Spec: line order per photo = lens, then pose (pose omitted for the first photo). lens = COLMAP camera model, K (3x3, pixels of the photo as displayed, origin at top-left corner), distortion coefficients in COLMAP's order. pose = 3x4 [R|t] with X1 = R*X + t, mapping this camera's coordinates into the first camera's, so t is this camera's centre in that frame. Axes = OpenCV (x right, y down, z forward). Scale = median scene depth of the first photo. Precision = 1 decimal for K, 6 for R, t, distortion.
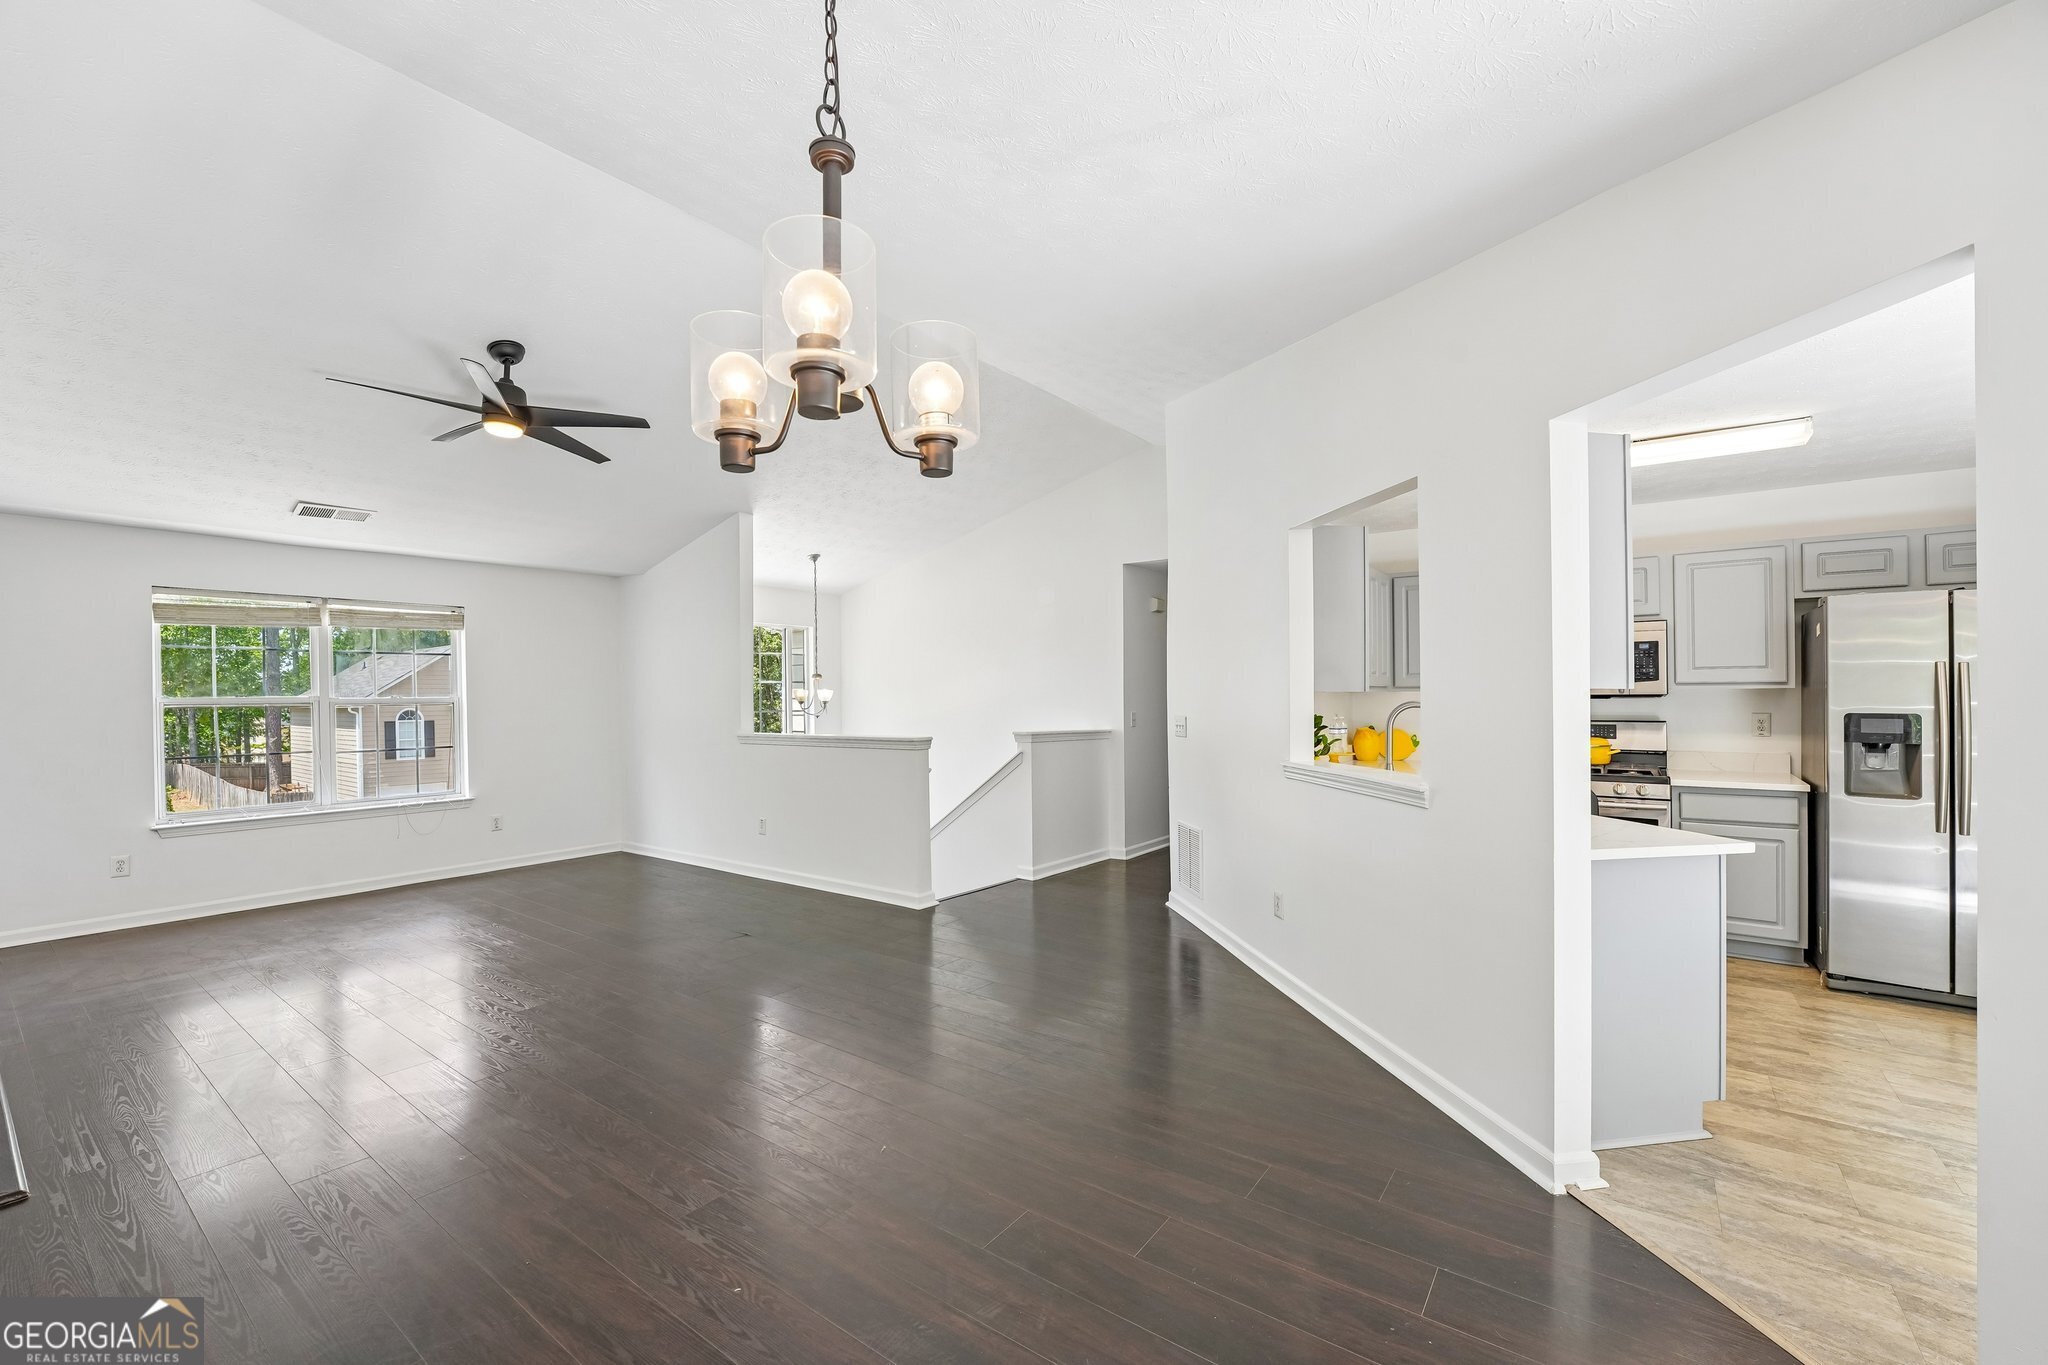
lens RADIAL K [[838.8, 0, 1016.0], [0, 838.8, 700.0], [0, 0, 1]] dist [-0.032748, 0.004589]
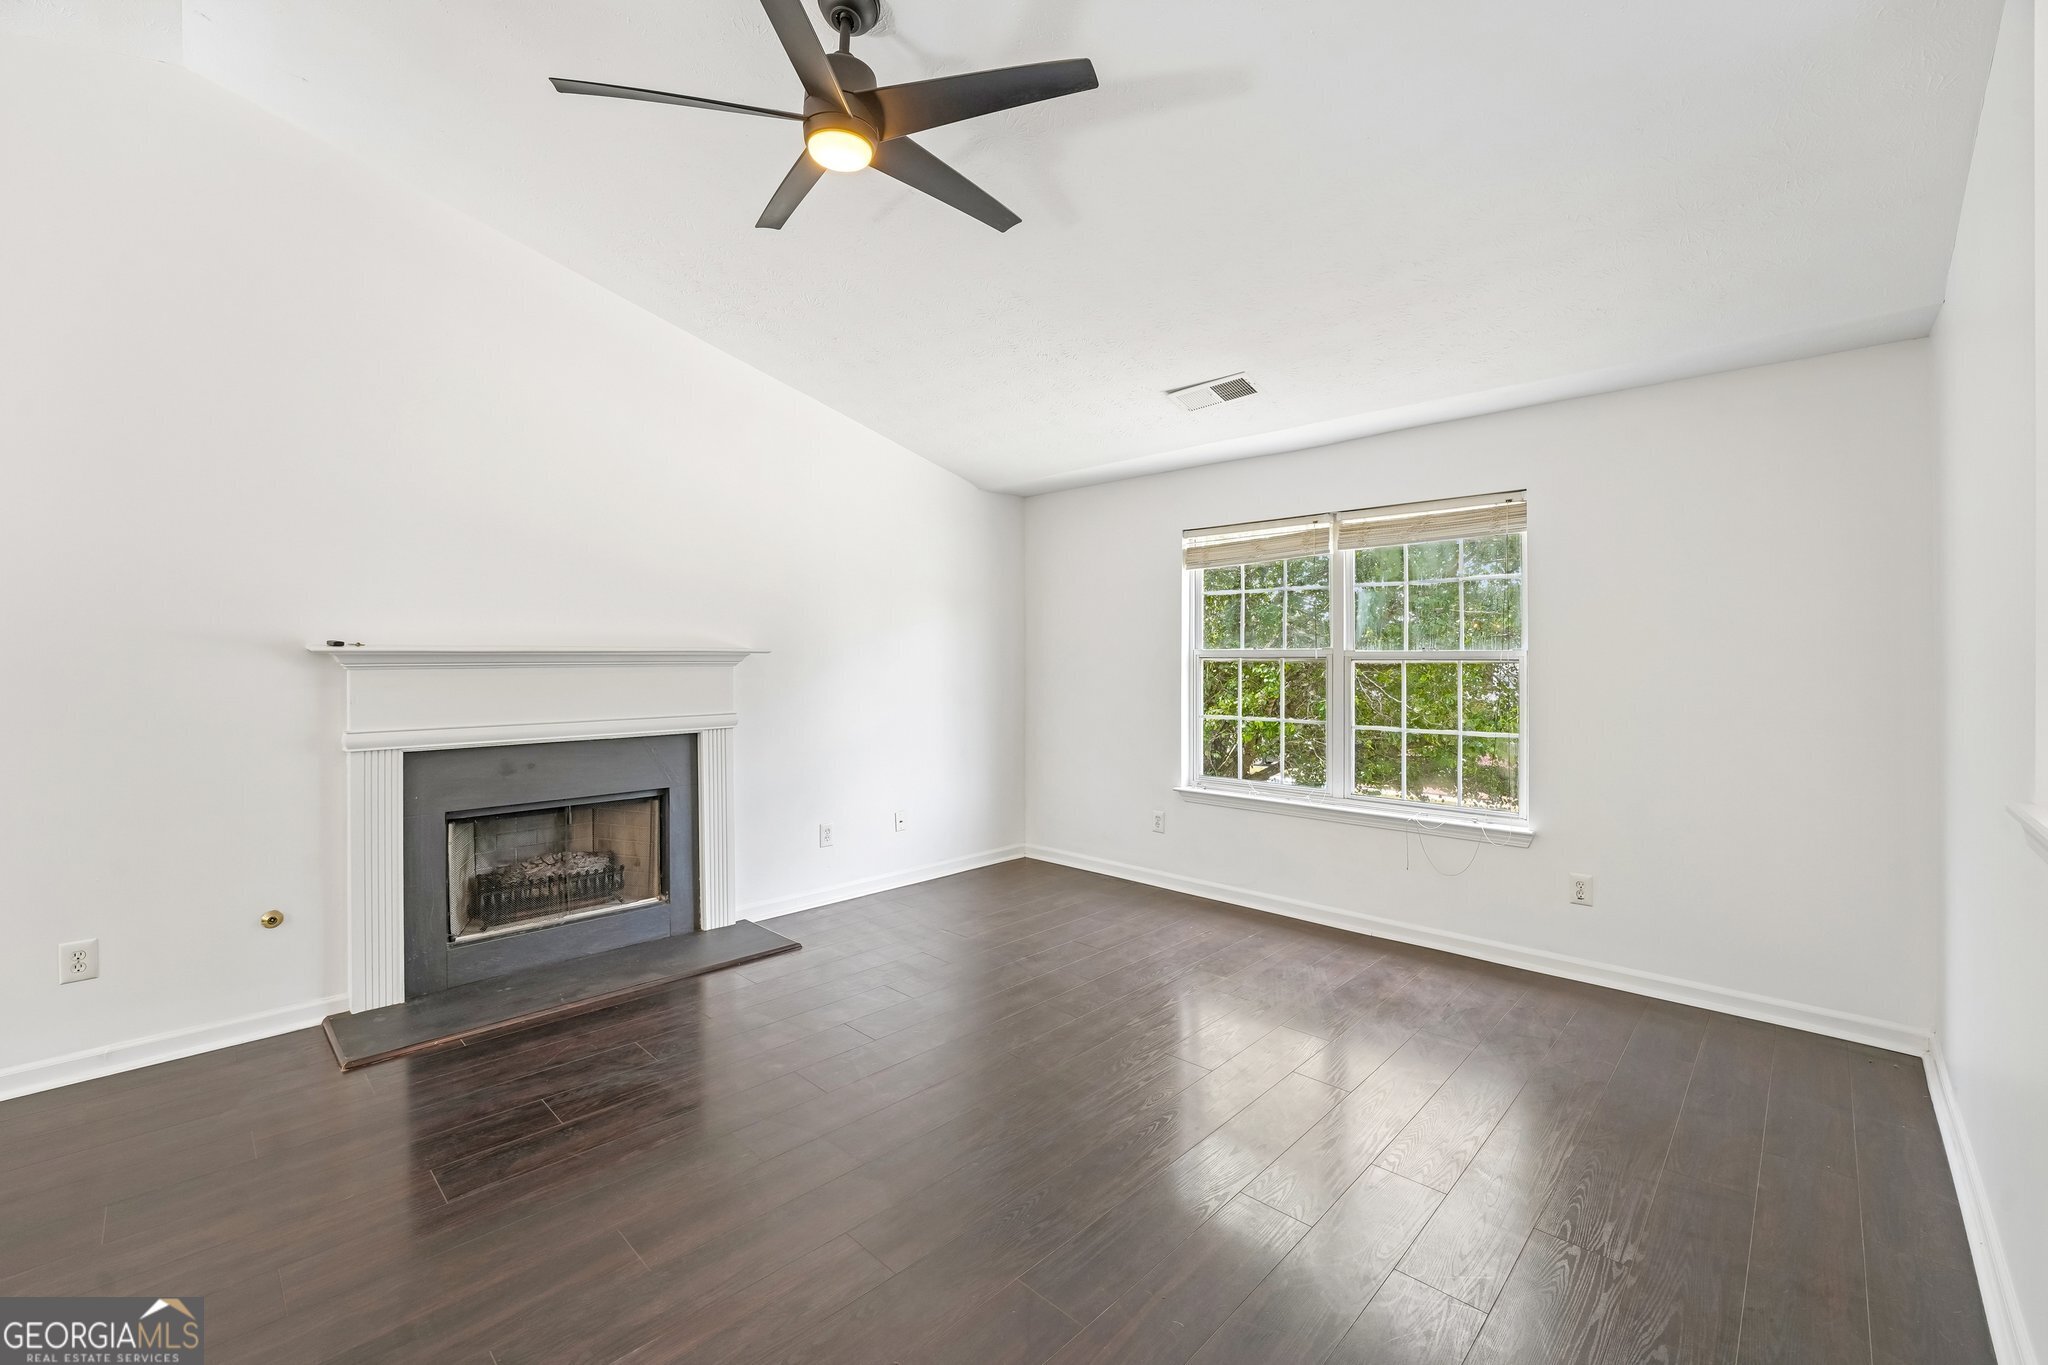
lens RADIAL K [[838.8, 0, 1007.2], [0, 838.8, 650.2], [0, 0, 1]] dist [-0.032748, 0.004589]
pose [[-0.149630, 0.002483, -0.988739, -0.077859], [-0.005635, 0.999978, 0.003364, -0.004262], [0.988726, 0.006075, -0.149613, 0.900317]]
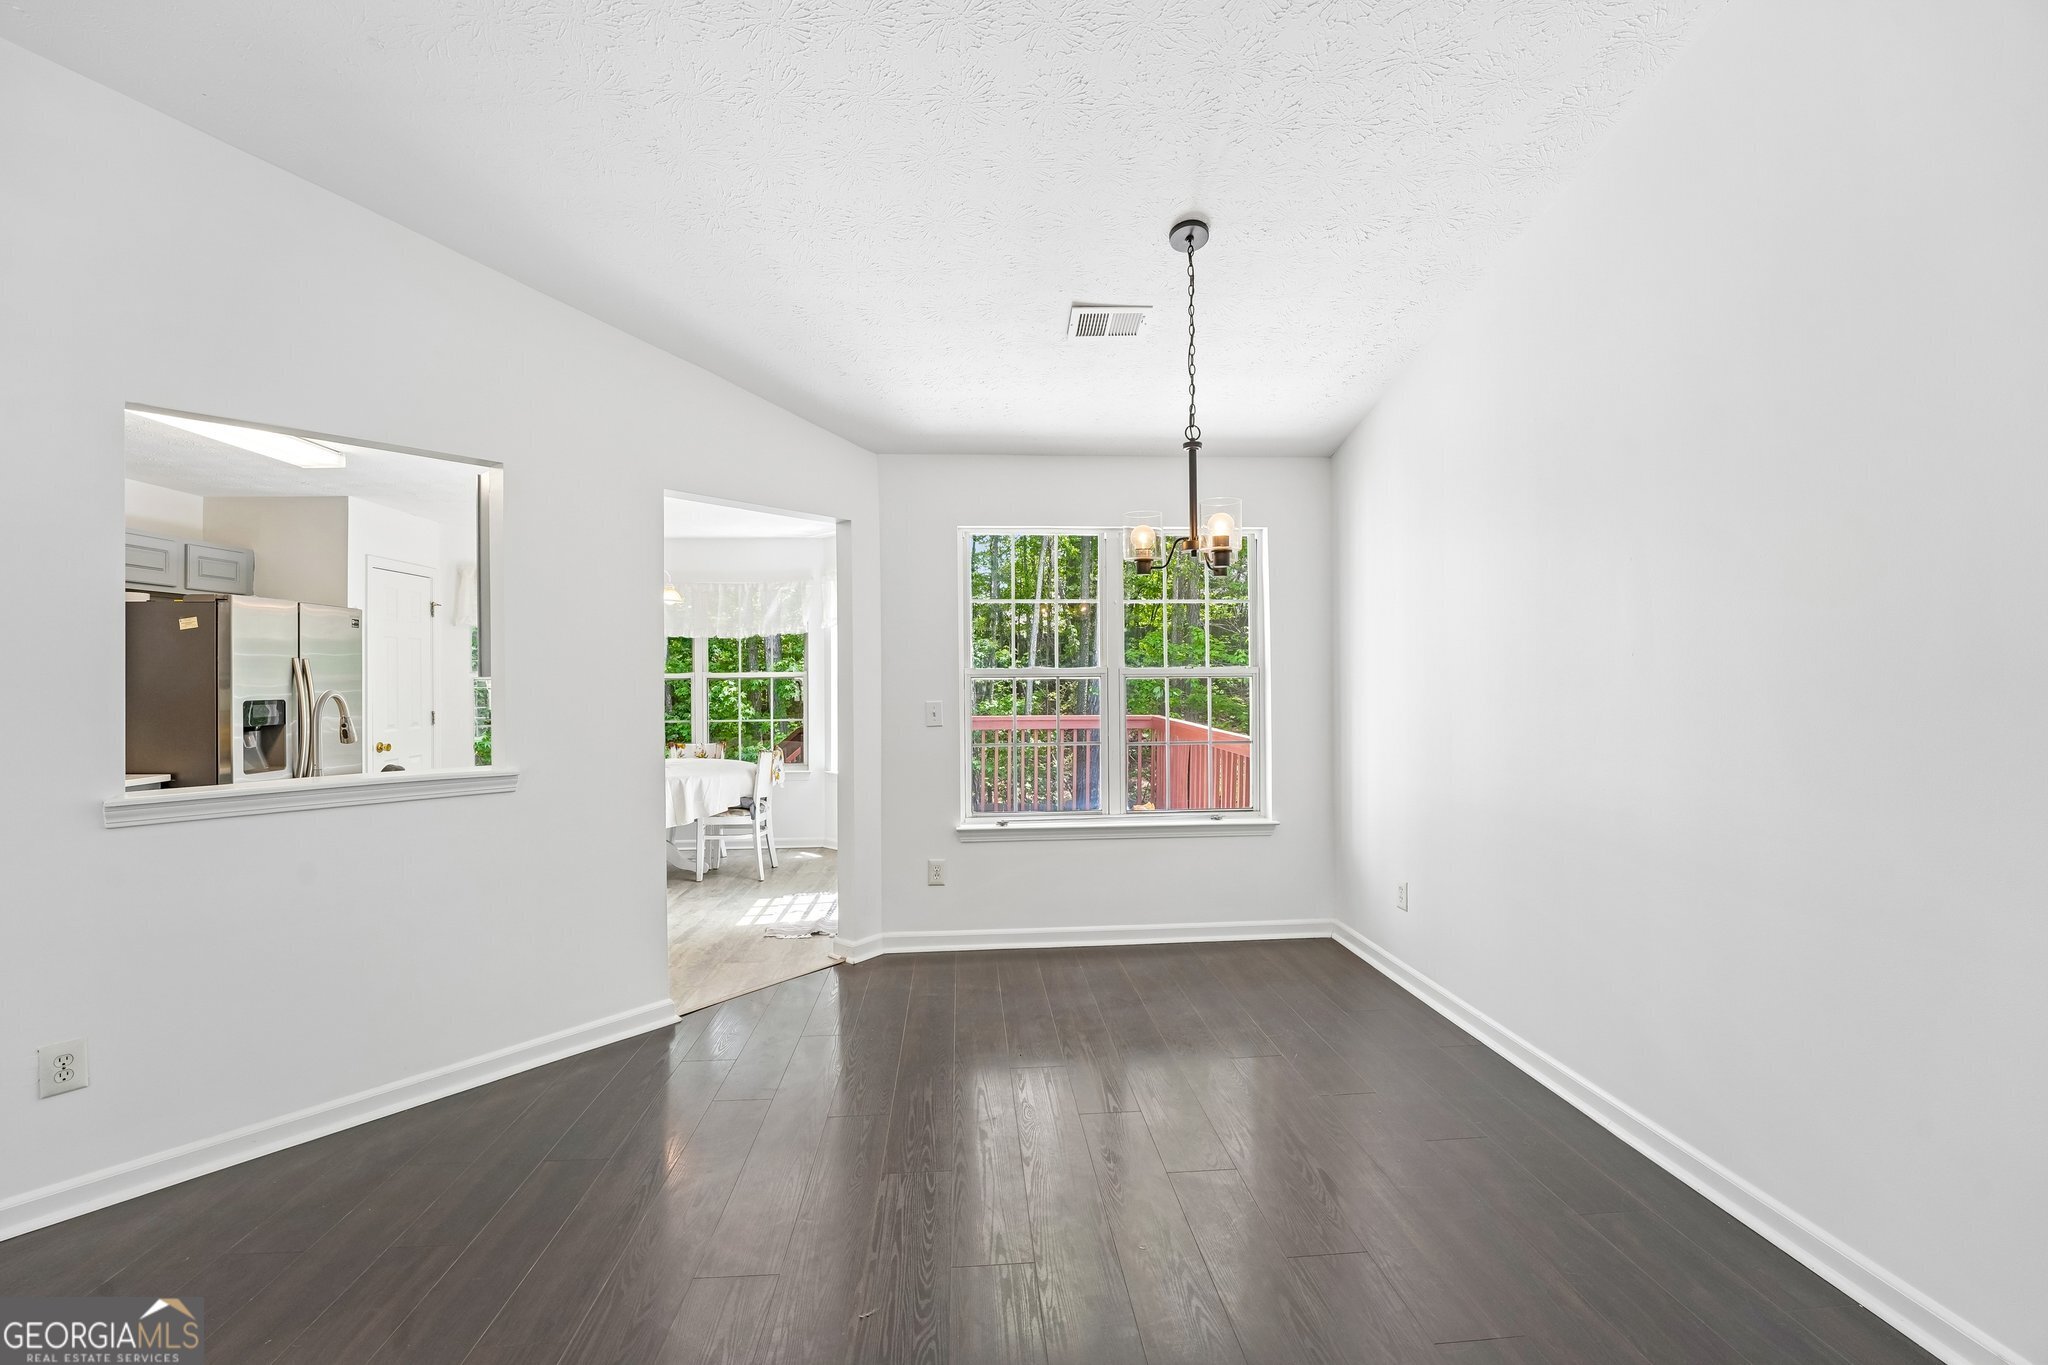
lens RADIAL K [[838.8, 0, 1004.8], [0, 838.8, 670.1], [0, 0, 1]] dist [-0.032748, 0.004589]
pose [[-0.653762, 0.015856, 0.756534, -0.358838], [0.018625, 0.999815, -0.004861, -0.000649], [-0.756471, 0.010913, -0.653937, 0.641347]]
